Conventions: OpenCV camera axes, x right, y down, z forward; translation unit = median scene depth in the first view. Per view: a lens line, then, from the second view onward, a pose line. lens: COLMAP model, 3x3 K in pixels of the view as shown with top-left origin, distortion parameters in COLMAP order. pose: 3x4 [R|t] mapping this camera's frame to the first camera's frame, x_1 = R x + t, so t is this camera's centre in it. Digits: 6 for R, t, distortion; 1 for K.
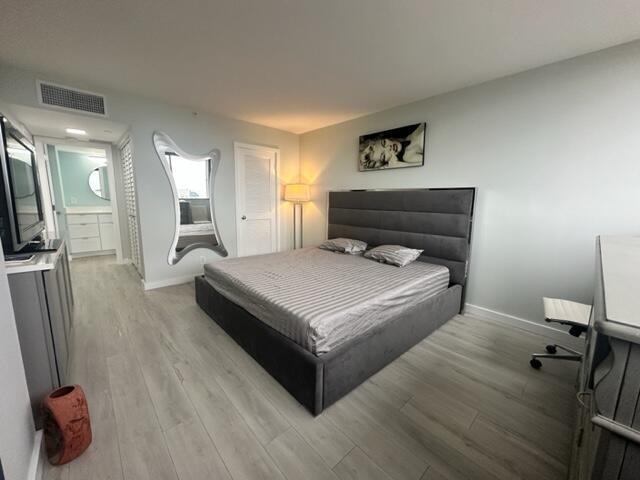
lens RADIAL K [[257.3, 0, 316.7], [0, 257.3, 238.3], [0, 0, 1]] dist [-0.002828, -0.000237]
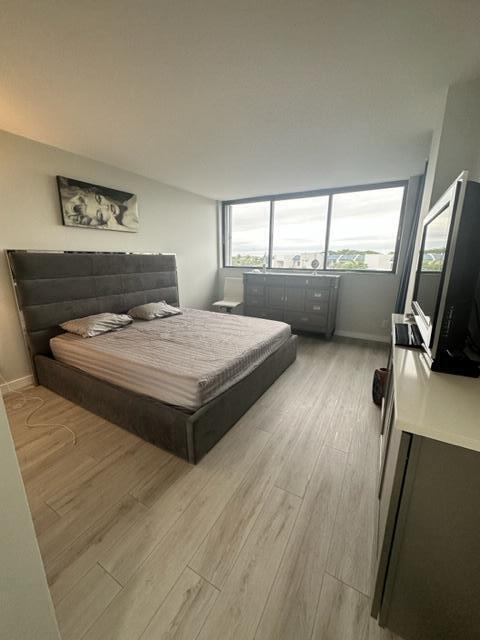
lens RADIAL K [[257.3, 0, 236.7], [0, 257.3, 317.9], [0, 0, 1]] dist [-0.002828, -0.000237]
pose [[-0.311580, -0.241336, 0.919062, -0.814137], [0.132346, 0.946761, 0.293477, -0.178091], [-0.940958, 0.213076, -0.263052, 0.870657]]
